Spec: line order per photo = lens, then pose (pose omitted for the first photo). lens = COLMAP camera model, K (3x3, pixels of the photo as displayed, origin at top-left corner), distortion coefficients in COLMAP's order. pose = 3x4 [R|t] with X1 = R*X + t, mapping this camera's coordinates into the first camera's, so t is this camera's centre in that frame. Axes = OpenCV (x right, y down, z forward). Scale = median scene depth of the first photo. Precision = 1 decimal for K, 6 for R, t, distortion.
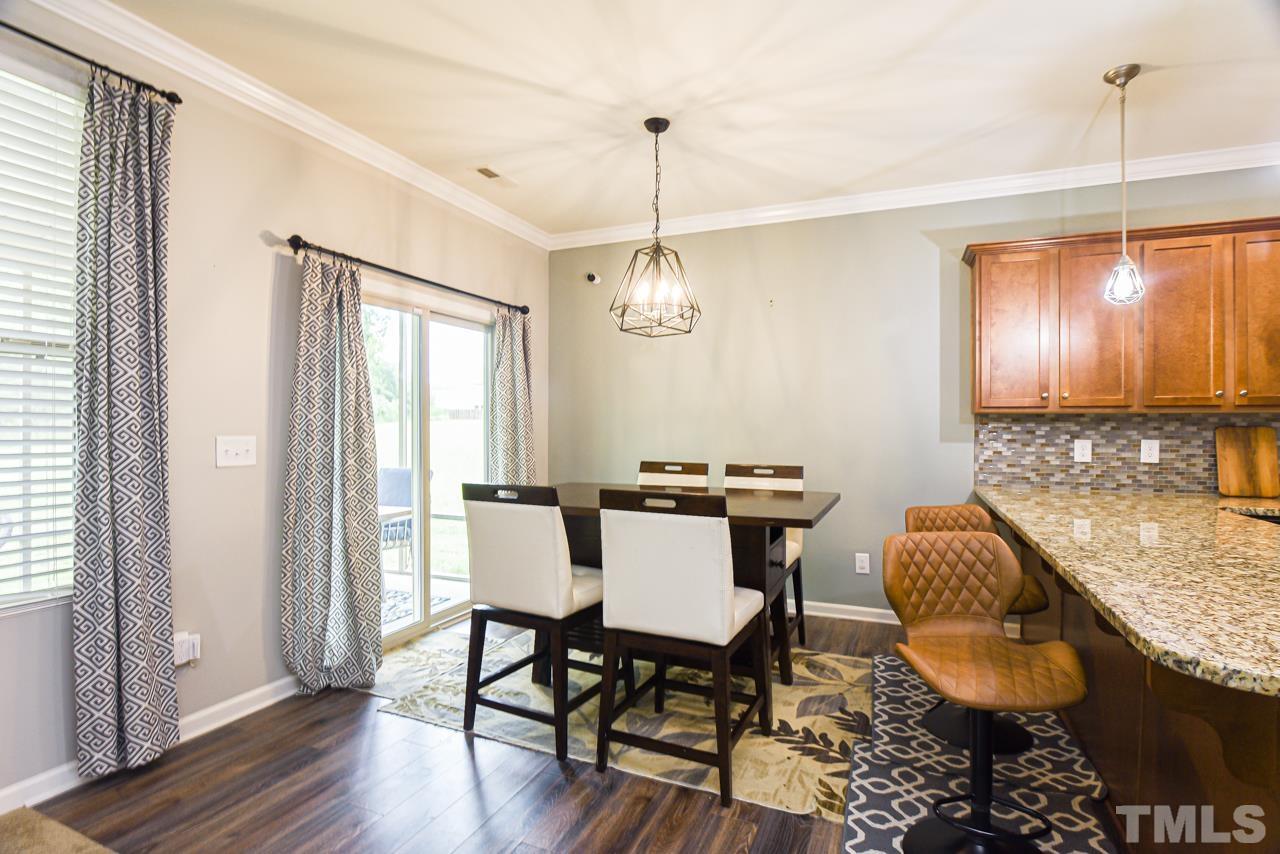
lens RADIAL K [[624.7, 0, 649.5], [0, 624.7, 427.3], [0, 0, 1]] dist [-0.015728, -0.001732]
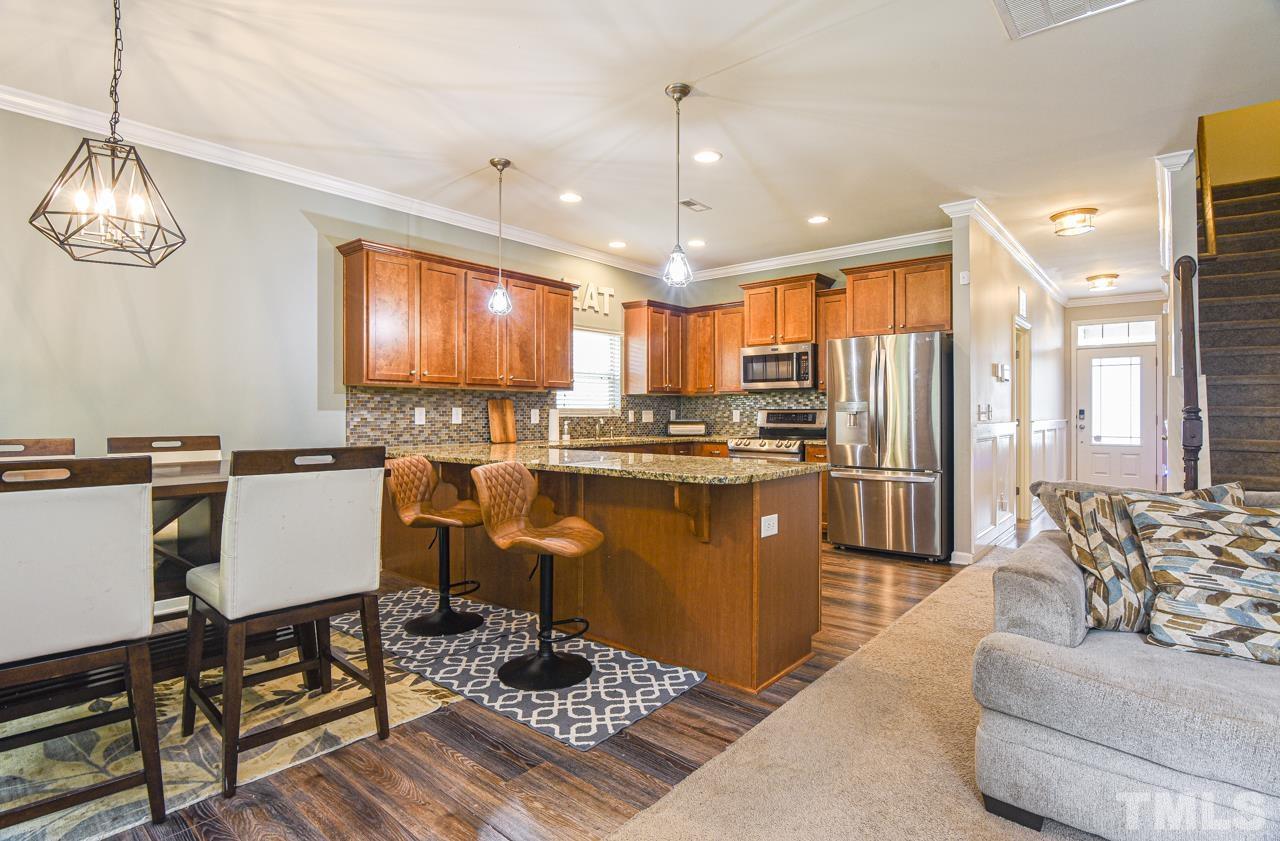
lens RADIAL K [[624.7, 0, 646.4], [0, 624.7, 412.1], [0, 0, 1]] dist [-0.015728, -0.001732]
pose [[0.296139, -0.002403, 0.955142, -0.456919], [0.001359, 0.999997, 0.002095, 0.029096], [-0.955144, 0.000677, 0.296141, 0.152954]]
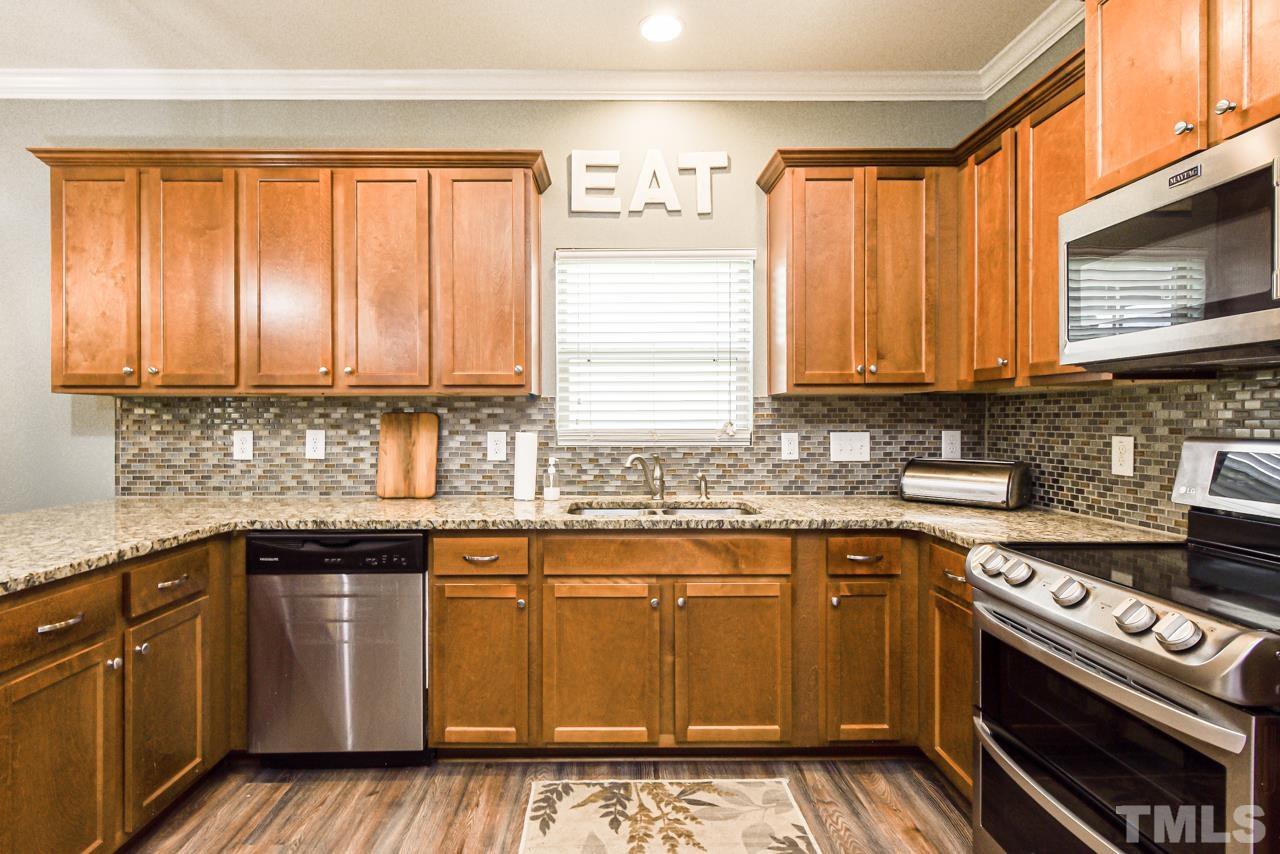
lens RADIAL K [[624.7, 0, 635.8], [0, 624.7, 419.8], [0, 0, 1]] dist [-0.015728, -0.001732]
pose [[0.914107, -0.007082, 0.405411, 0.885045], [0.004648, 0.999965, 0.006986, 0.003910], [-0.405447, -0.004502, 0.914108, 0.107715]]
